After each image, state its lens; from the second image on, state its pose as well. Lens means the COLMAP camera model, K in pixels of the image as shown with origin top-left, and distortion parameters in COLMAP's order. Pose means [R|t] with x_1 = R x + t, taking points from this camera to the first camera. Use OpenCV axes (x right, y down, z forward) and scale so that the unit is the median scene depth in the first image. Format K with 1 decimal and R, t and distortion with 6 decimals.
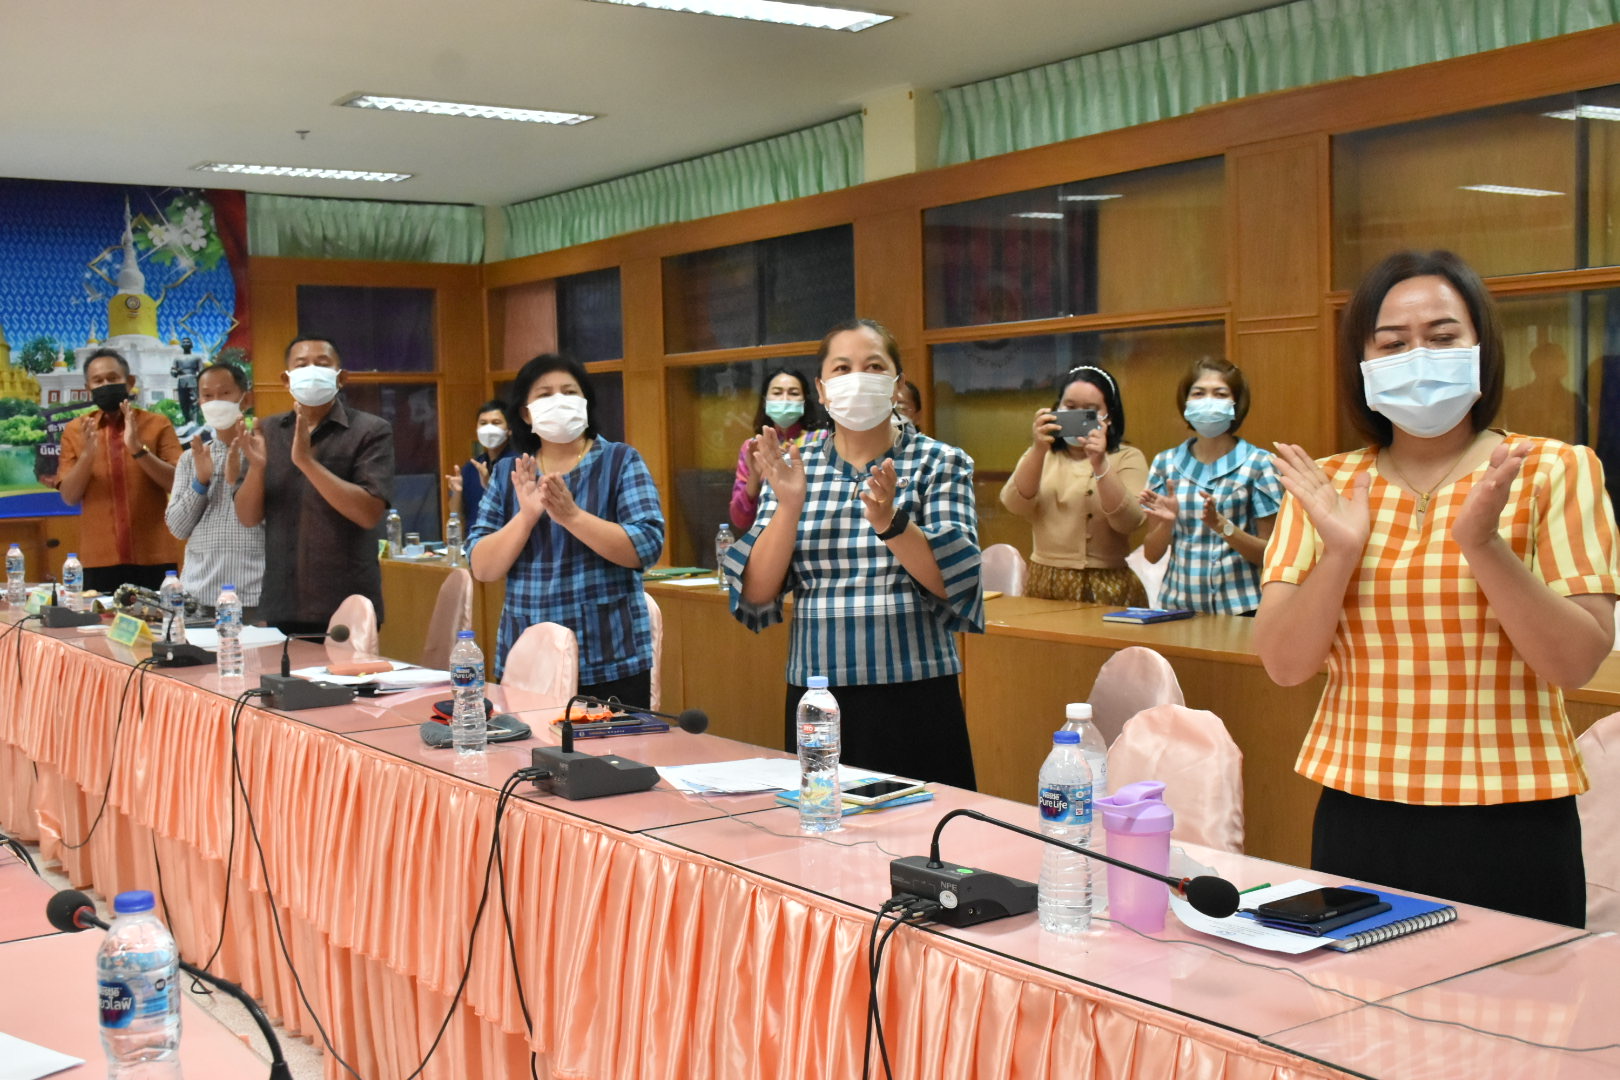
lens RADIAL K [[1815.5, 0, 792.0], [0, 1815.5, 538.4], [0, 0, 1]] dist [0.021573, -0.023776]
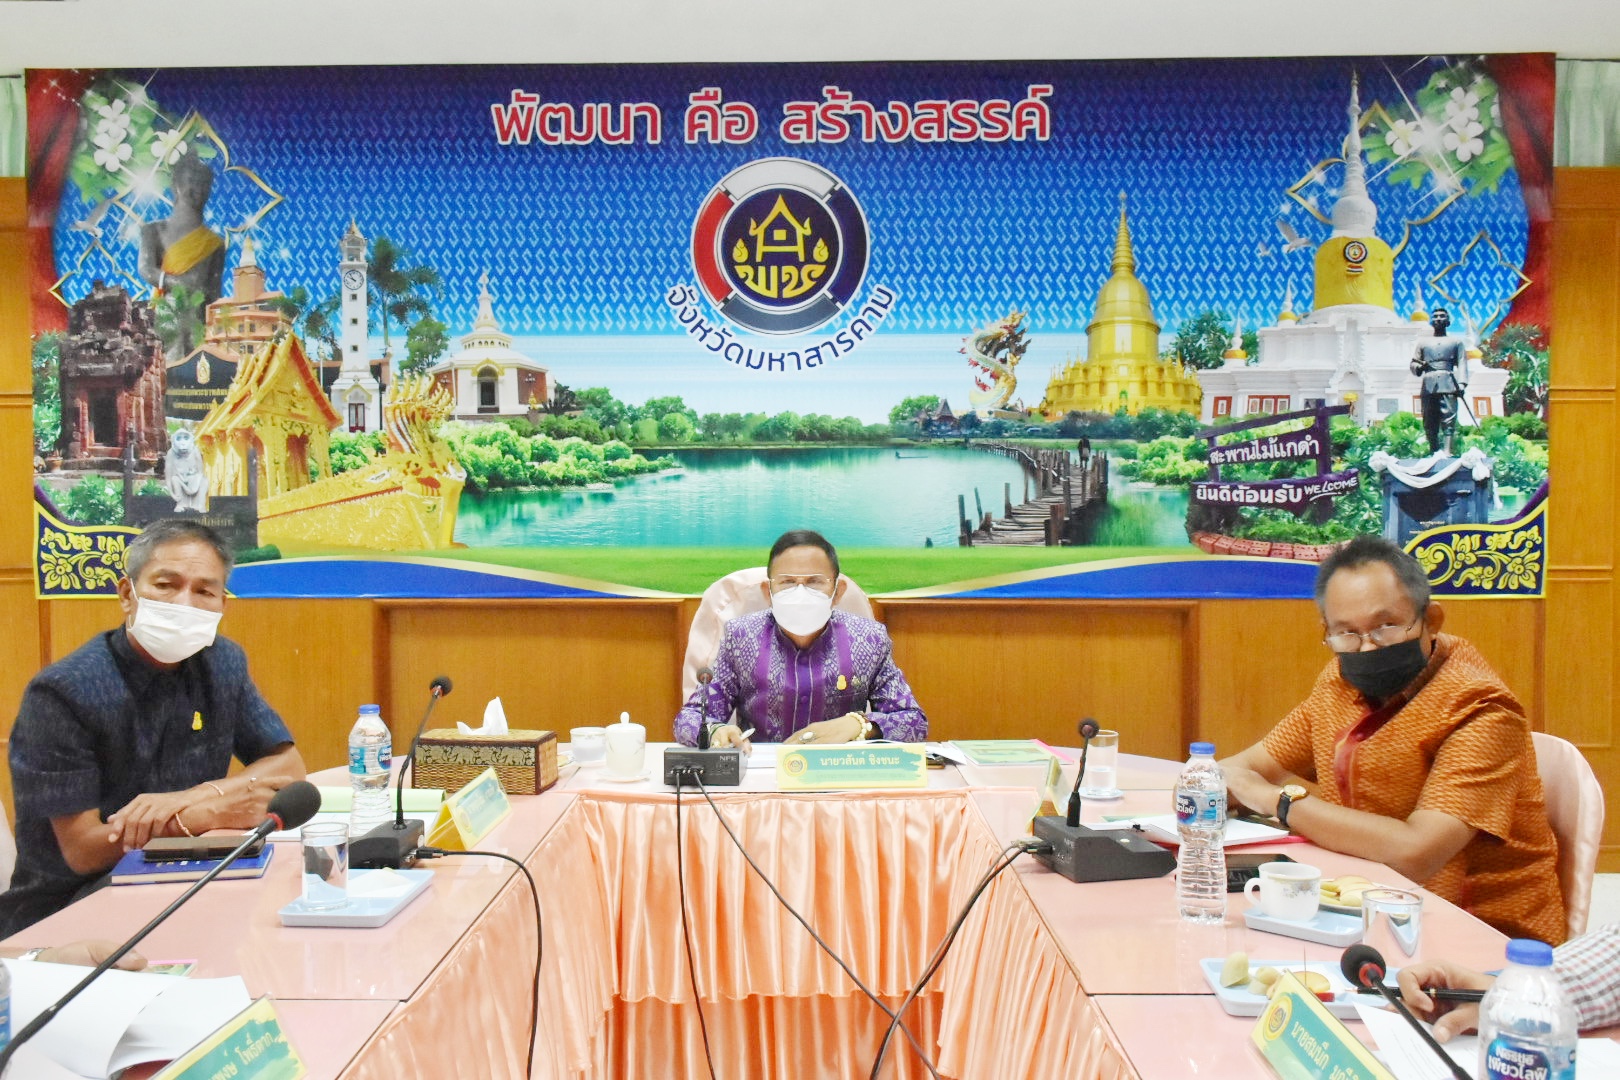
lens RADIAL K [[1406.9, 0, 790.7], [0, 1406.9, 542.9], [0, 0, 1]] dist [-0.013640, 0.005862]
pose [[0.806630, 0.039080, -0.589764, -0.239360], [-0.052938, 0.998578, -0.006234, -0.020848], [0.588681, 0.036249, 0.807552, 0.528031]]
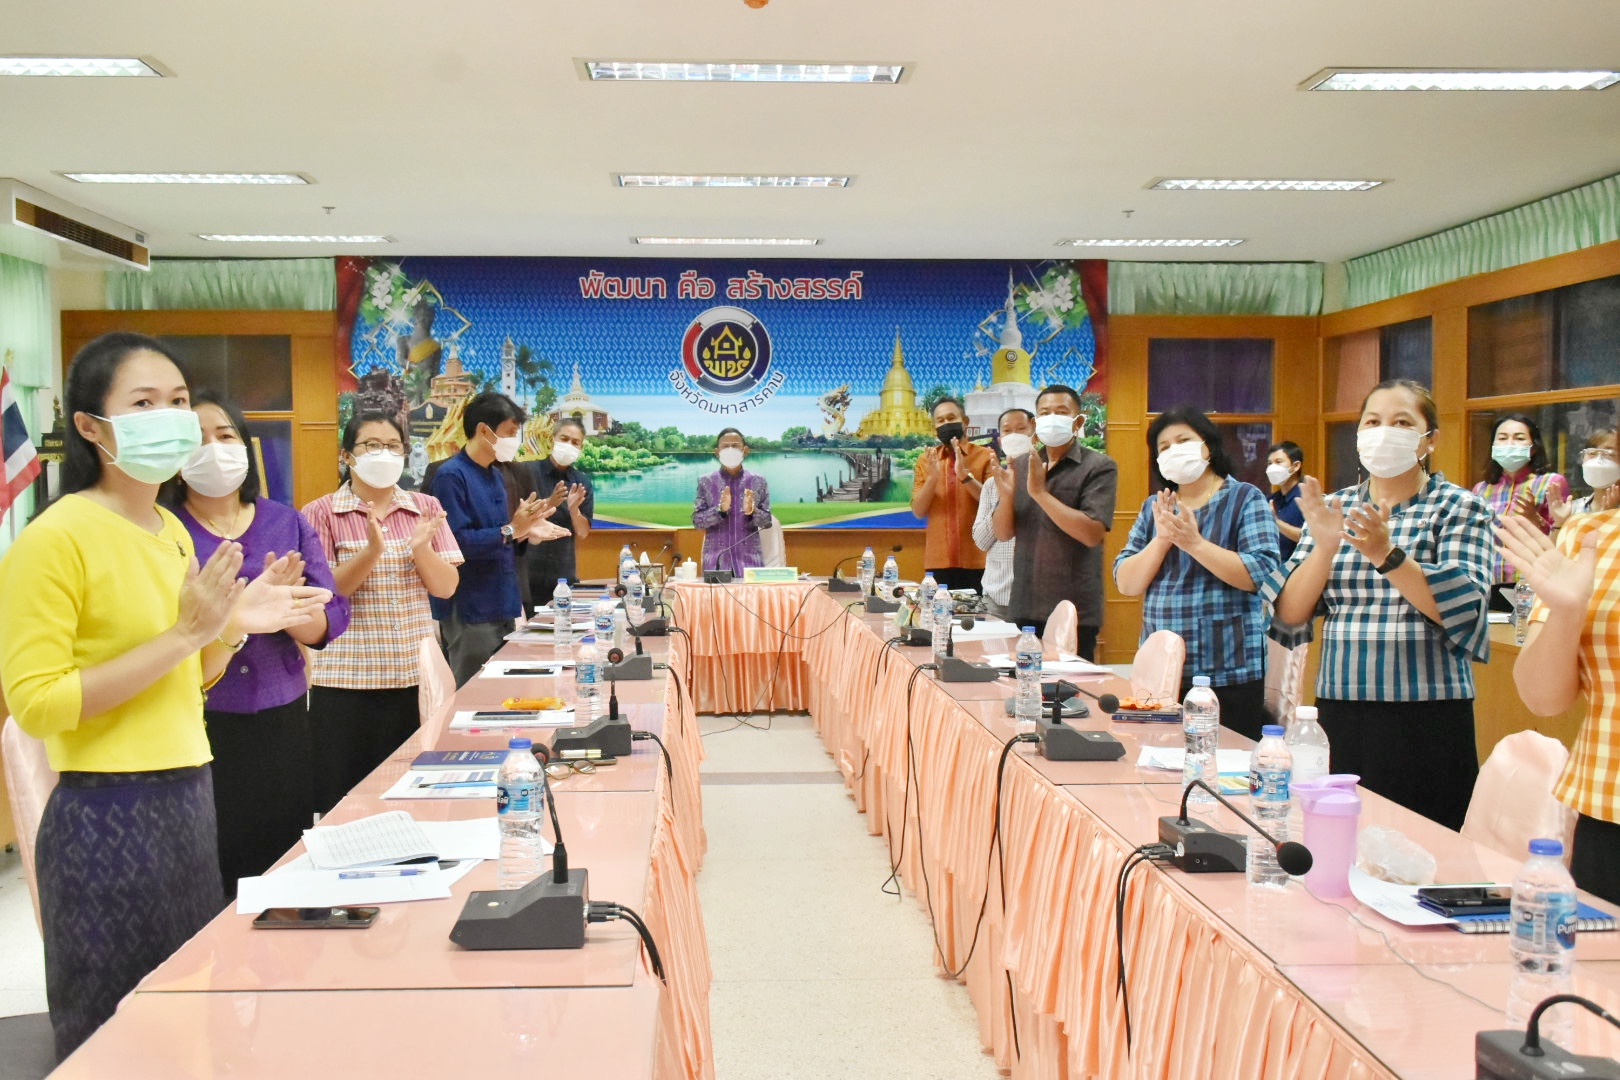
lens RADIAL K [[1685.0, 0, 810.0], [0, 1685.0, 540.0], [0, 0, 1]] dist [0.007642, 0.027946]
pose [[0.857998, 0.043751, -0.511787, 0.106311], [-0.050184, 0.998739, 0.001248, -0.001274], [0.511196, 0.024613, 0.859112, -0.034371]]
